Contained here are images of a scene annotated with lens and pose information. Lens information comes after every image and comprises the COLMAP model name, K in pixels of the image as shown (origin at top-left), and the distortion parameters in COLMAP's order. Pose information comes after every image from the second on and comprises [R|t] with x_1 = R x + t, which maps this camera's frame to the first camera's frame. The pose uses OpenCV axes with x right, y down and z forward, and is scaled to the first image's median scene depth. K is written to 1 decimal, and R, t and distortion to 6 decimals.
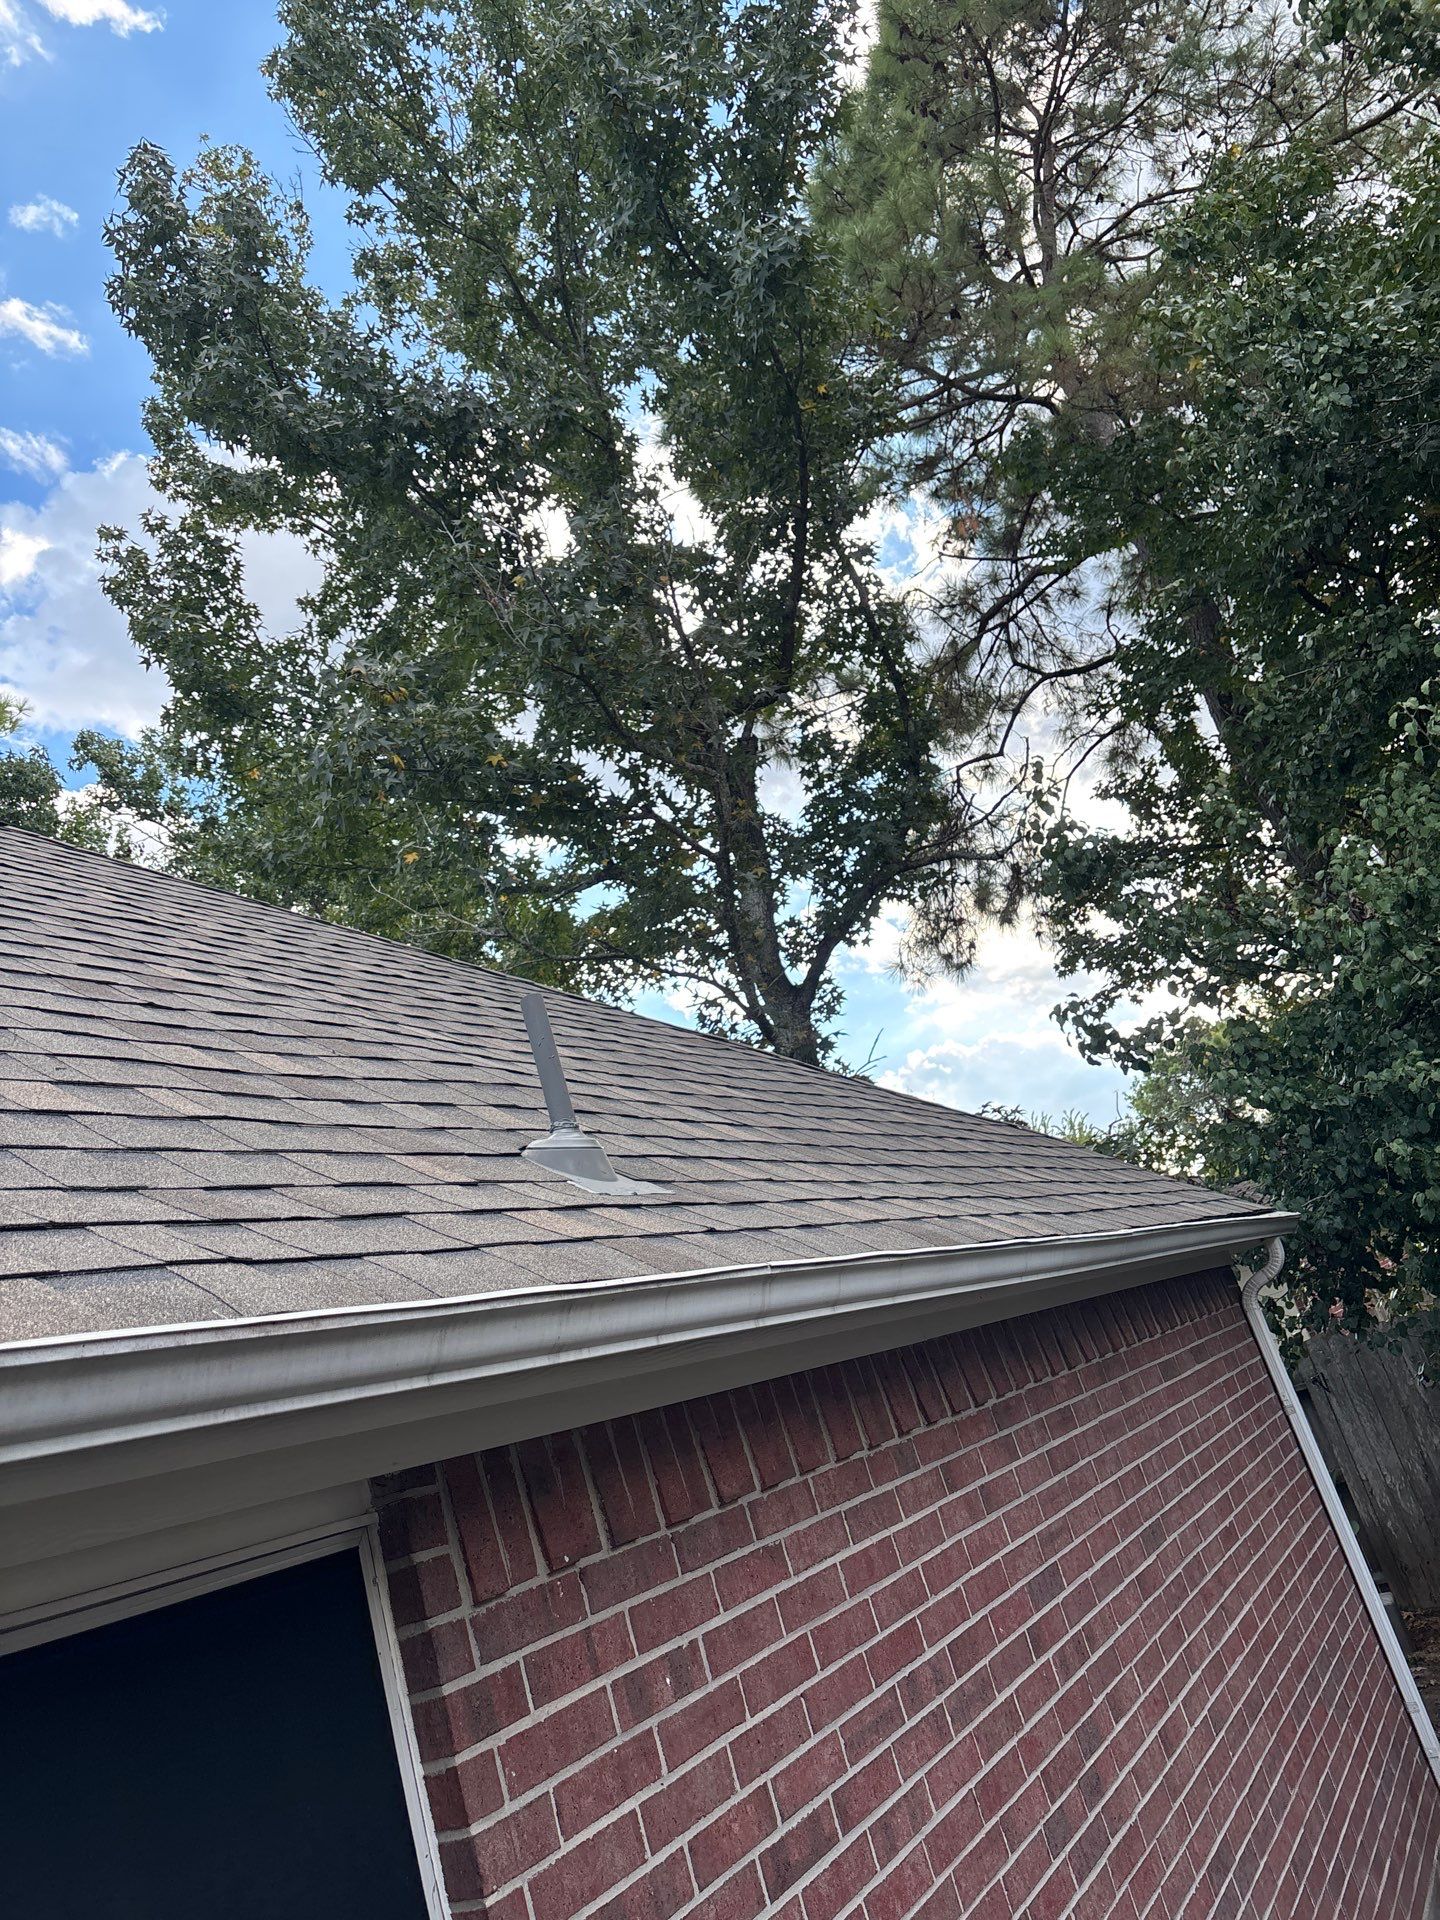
lens RADIAL K [[1482.4, 0, 698.7], [0, 1482.4, 952.1], [0, 0, 1]] dist [0.076761, -0.068189]
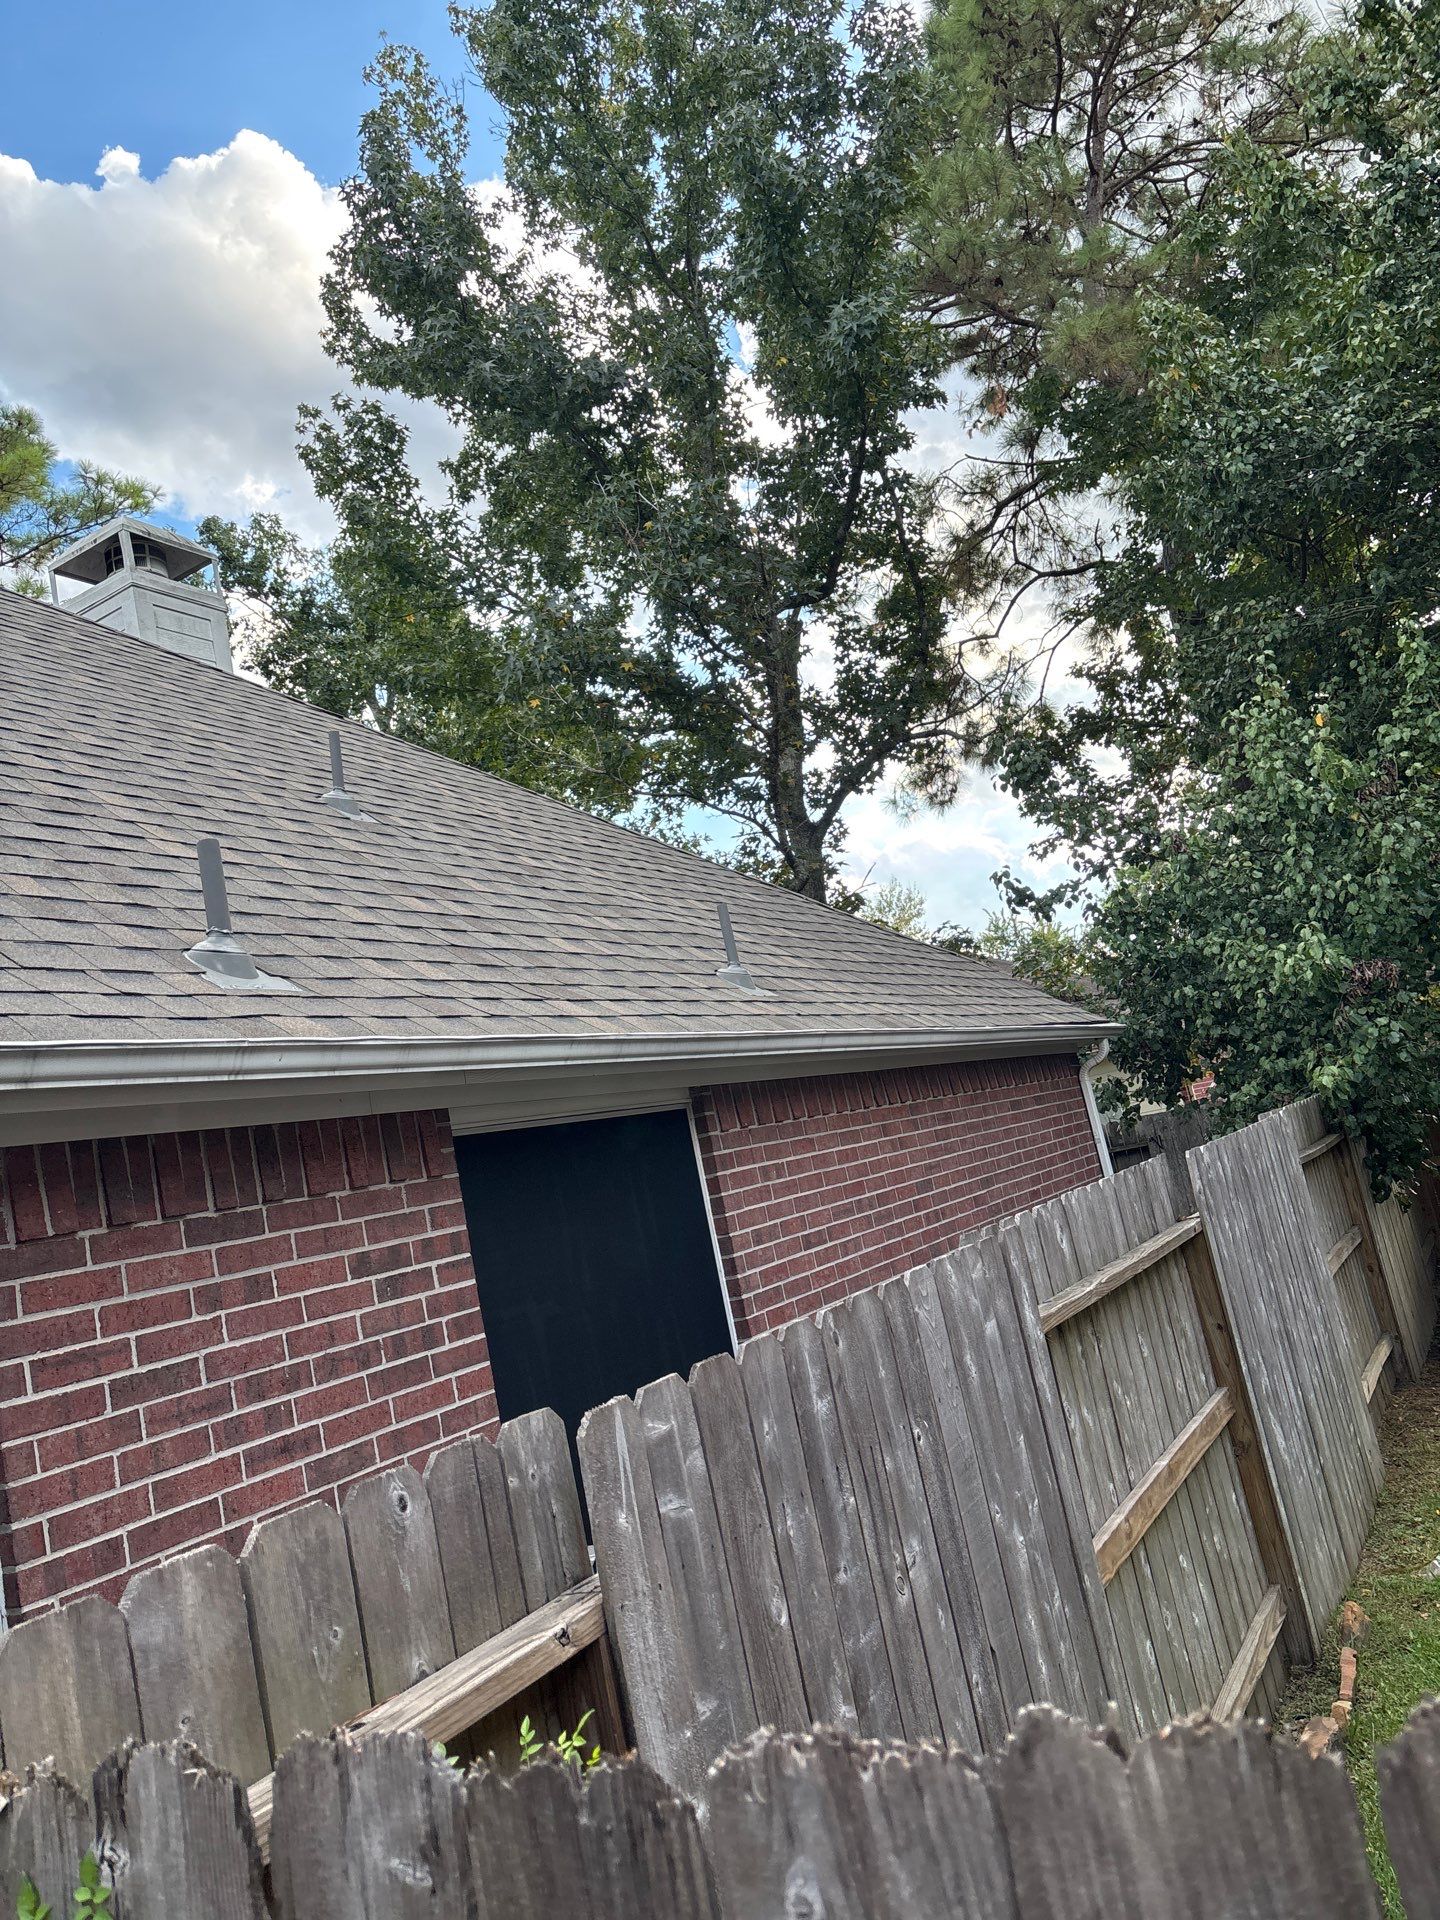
lens RADIAL K [[1482.4, 0, 726.5], [0, 1482.4, 971.4], [0, 0, 1]] dist [0.076761, -0.068189]
pose [[0.995329, 0.089519, 0.036154, -0.044027], [-0.094389, 0.980982, 0.169604, -0.060678], [-0.020284, -0.172224, 0.984849, -0.296954]]
